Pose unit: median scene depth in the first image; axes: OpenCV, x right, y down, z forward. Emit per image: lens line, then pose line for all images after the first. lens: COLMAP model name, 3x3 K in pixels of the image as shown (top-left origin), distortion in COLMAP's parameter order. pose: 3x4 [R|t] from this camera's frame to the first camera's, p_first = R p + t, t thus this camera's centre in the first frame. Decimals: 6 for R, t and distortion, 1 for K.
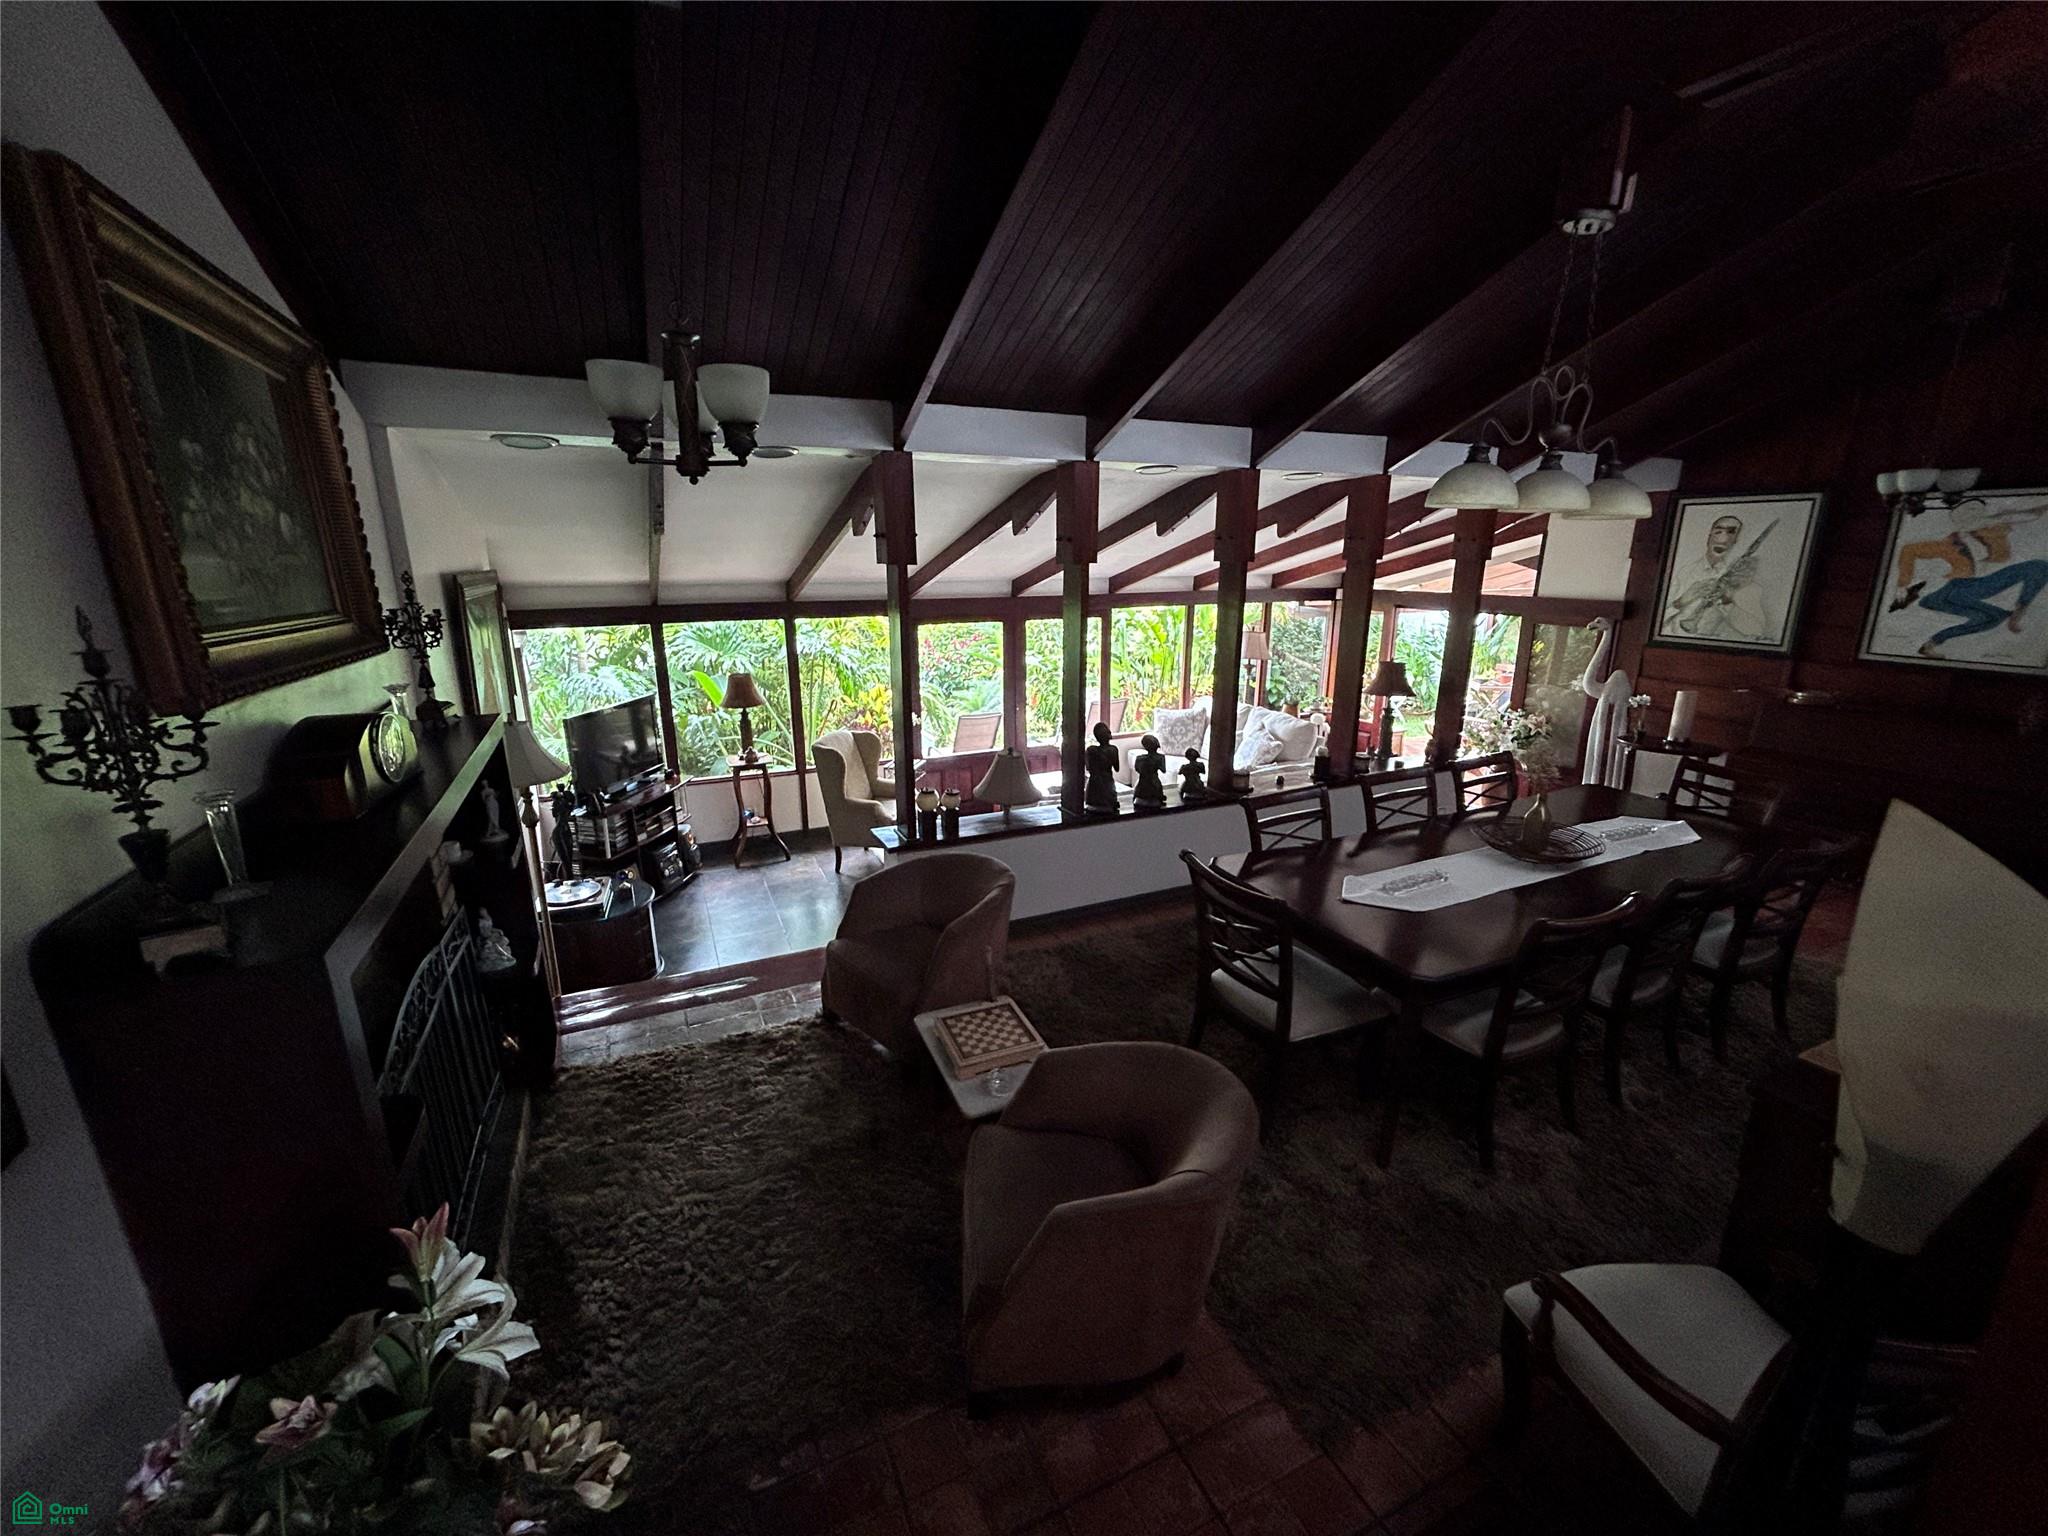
lens RADIAL K [[823.9, 0, 1024.7], [0, 823.9, 771.0], [0, 0, 1]] dist [-0.000910, -0.000173]
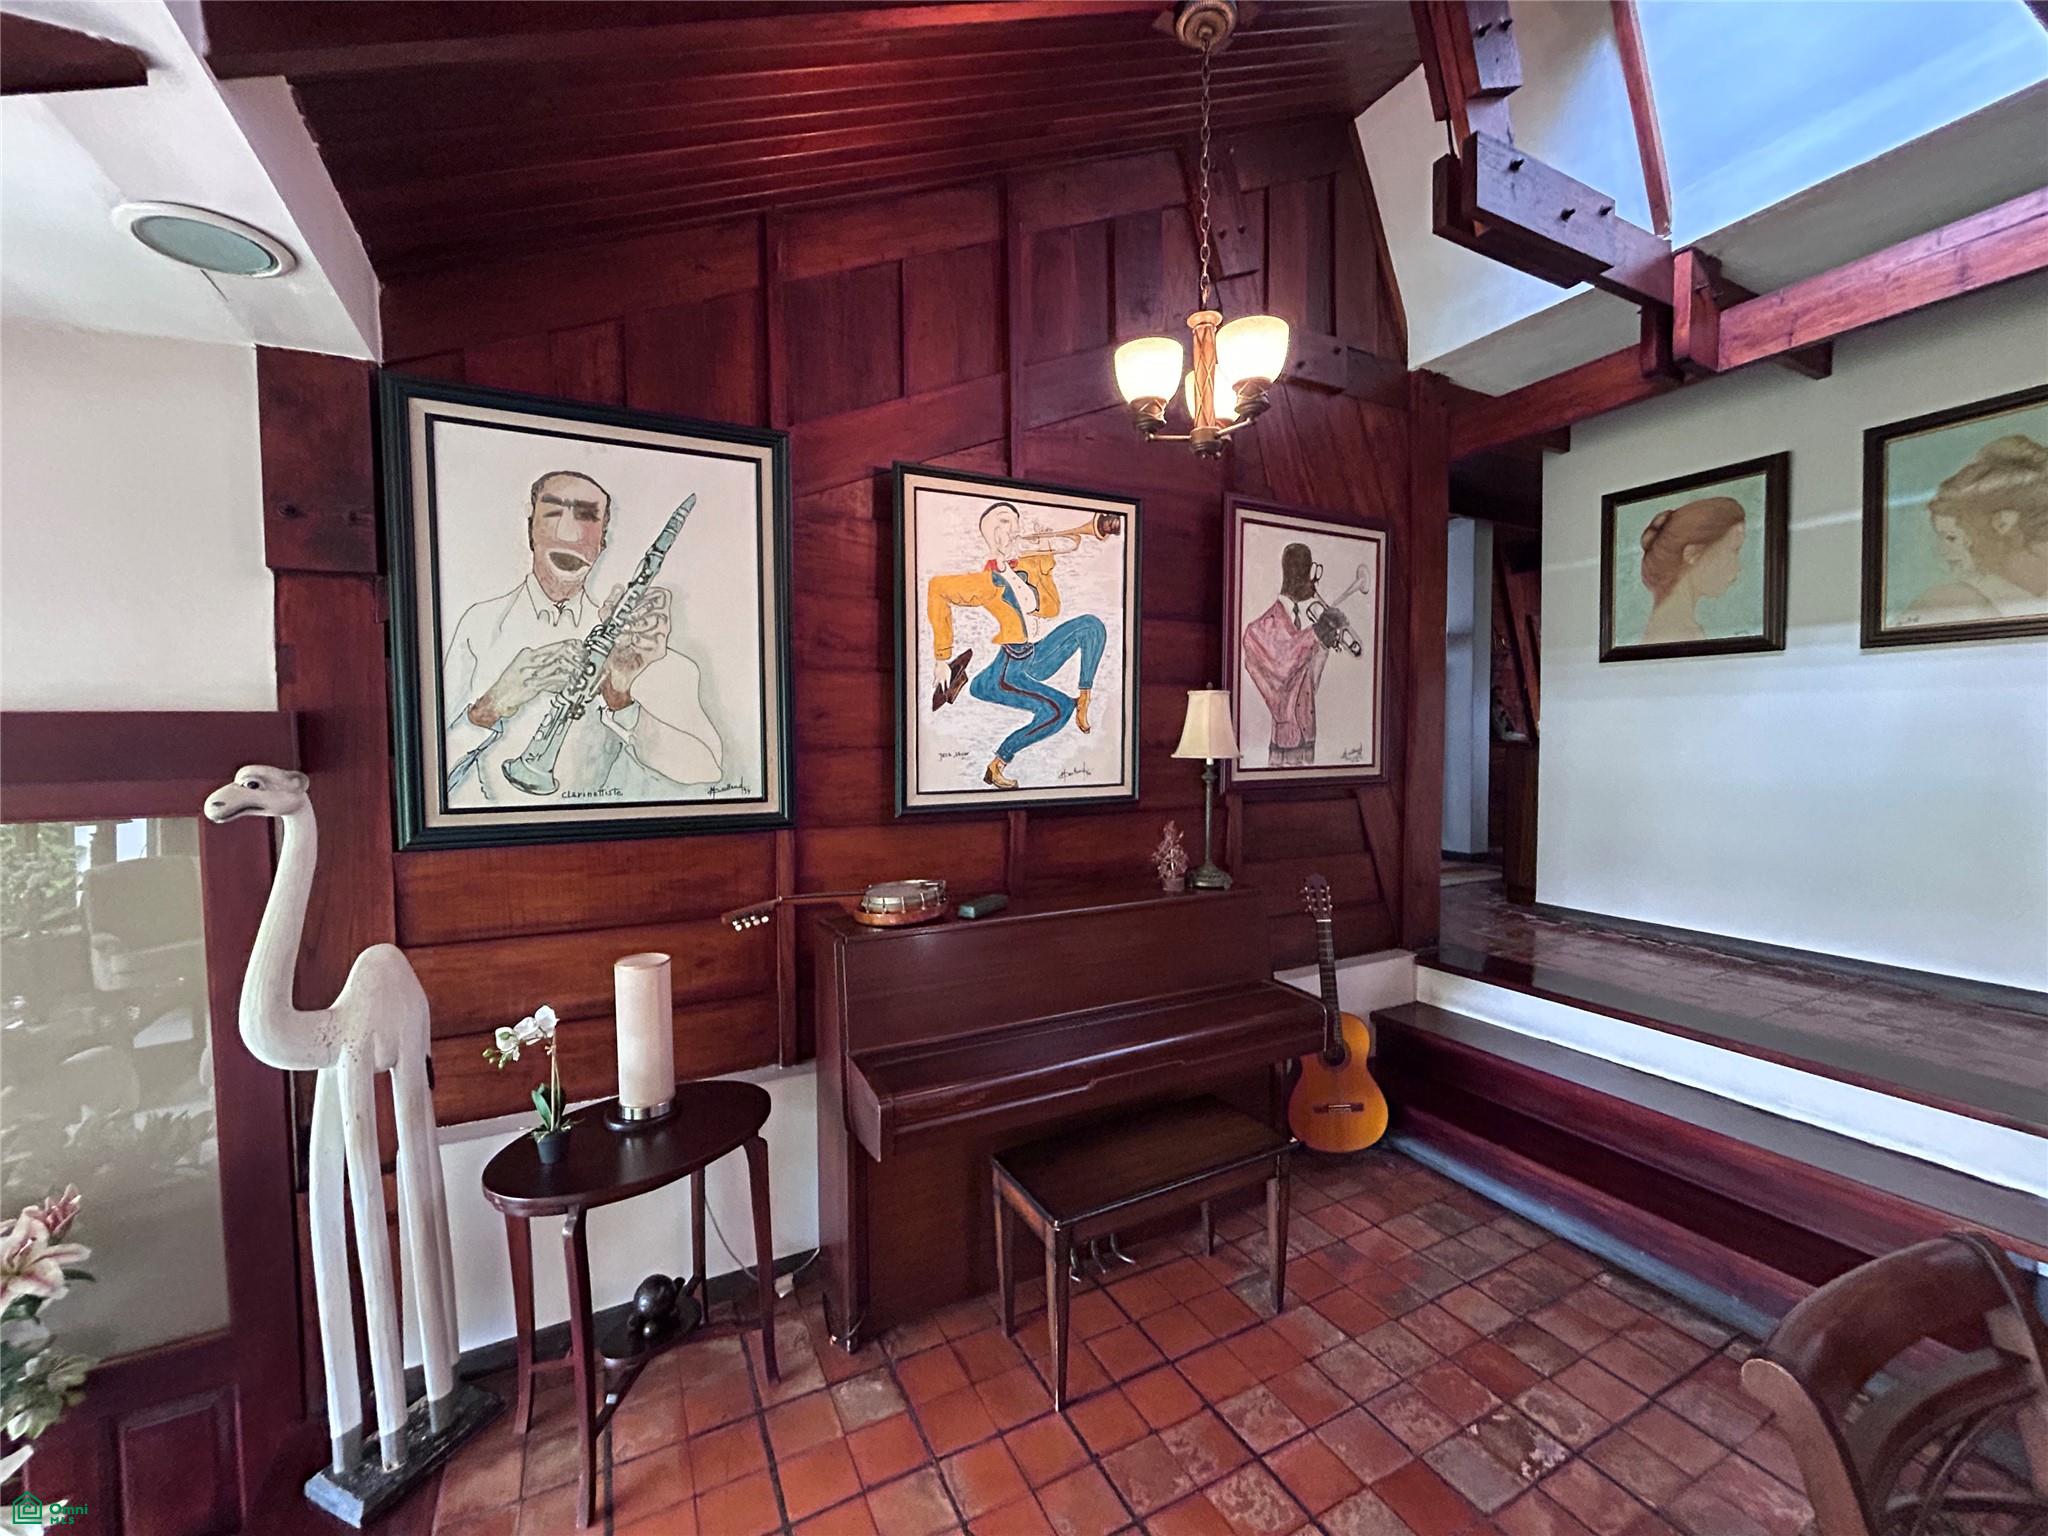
lens RADIAL K [[823.9, 0, 1024.3], [0, 823.9, 768.5], [0, 0, 1]] dist [-0.000910, -0.000173]
pose [[-0.031493, -0.045242, 0.998480, 0.561900], [0.265941, 0.962586, 0.052004, -0.174664], [-0.963475, 0.267174, -0.018283, 0.993992]]
